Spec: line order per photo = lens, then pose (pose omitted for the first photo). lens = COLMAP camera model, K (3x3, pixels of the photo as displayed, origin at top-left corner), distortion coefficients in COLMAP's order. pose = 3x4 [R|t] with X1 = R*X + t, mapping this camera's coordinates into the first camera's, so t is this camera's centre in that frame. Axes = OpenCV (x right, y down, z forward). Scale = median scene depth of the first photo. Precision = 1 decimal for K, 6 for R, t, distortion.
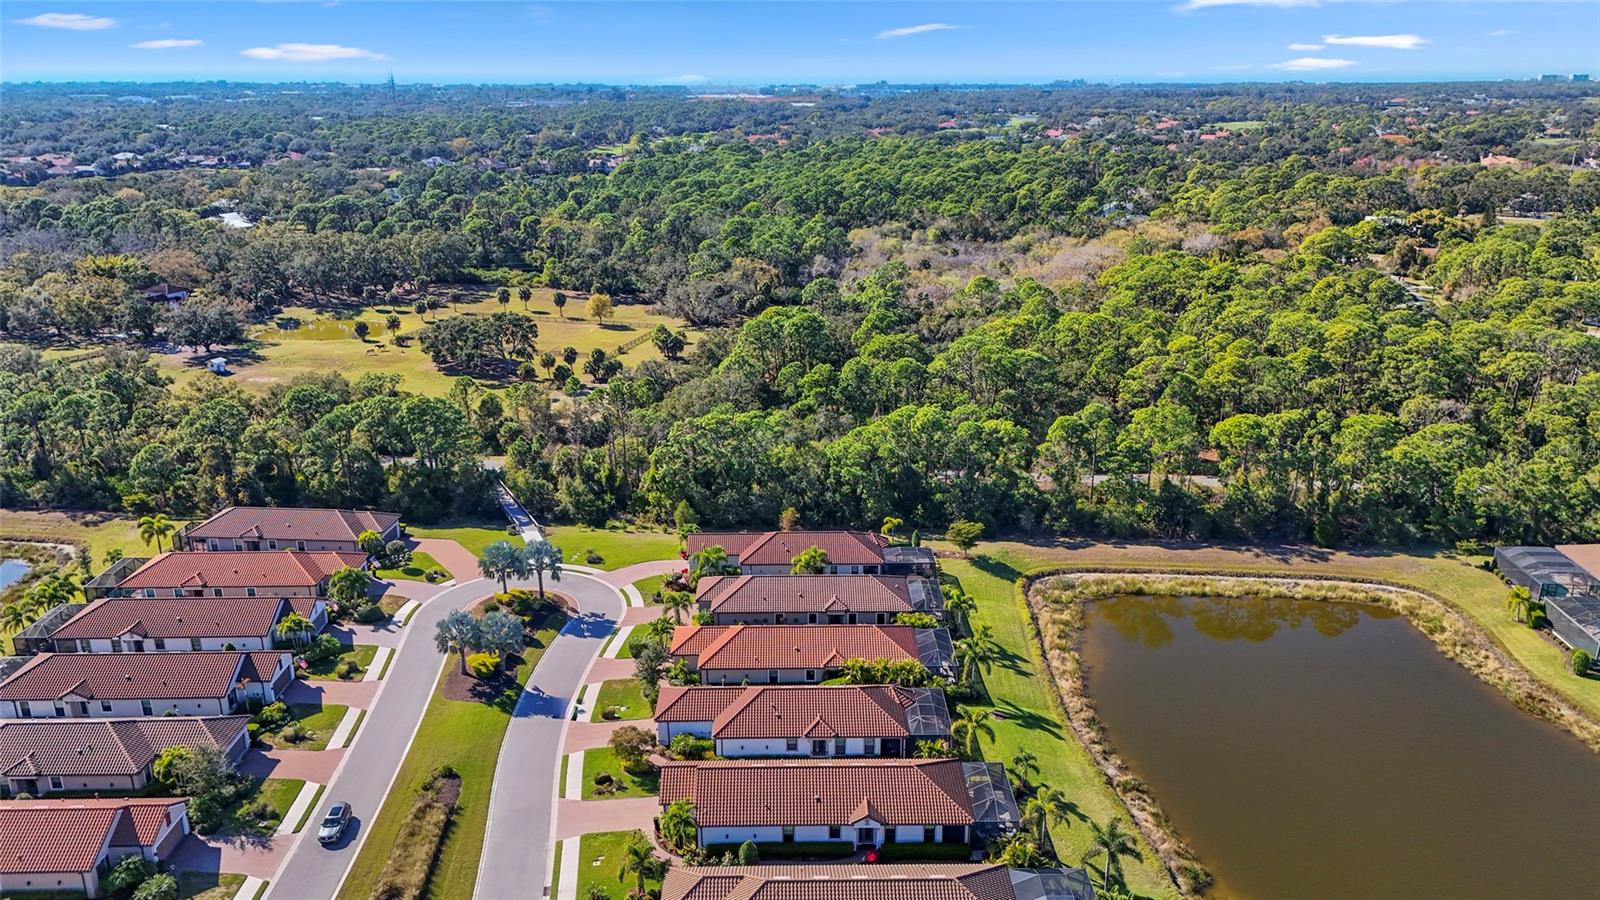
lens RADIAL K [[1182.7, 0, 800.0], [0, 1182.7, 450.0], [0, 0, 1]] dist [0.001795, -0.002507]
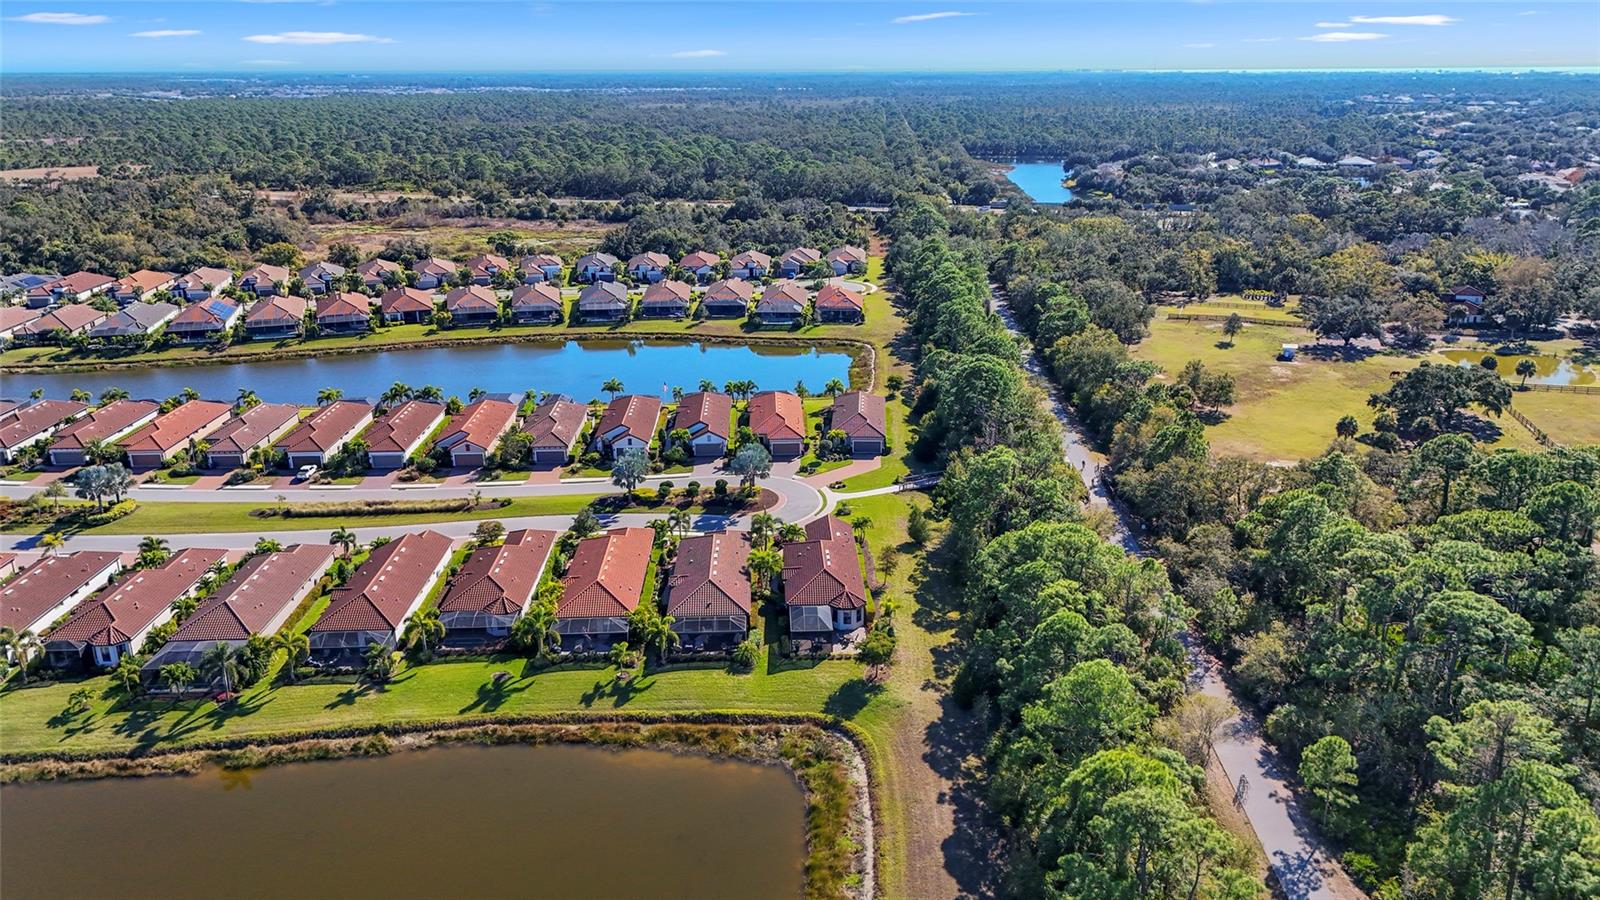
lens RADIAL K [[1182.7, 0, 800.0], [0, 1182.7, 450.0], [0, 0, 1]] dist [0.001795, -0.002507]
pose [[0.061842, 0.309136, -0.949005, 1.046004], [-0.326838, 0.904672, 0.273396, -0.303330], [0.943055, 0.293263, 0.156984, 0.972563]]
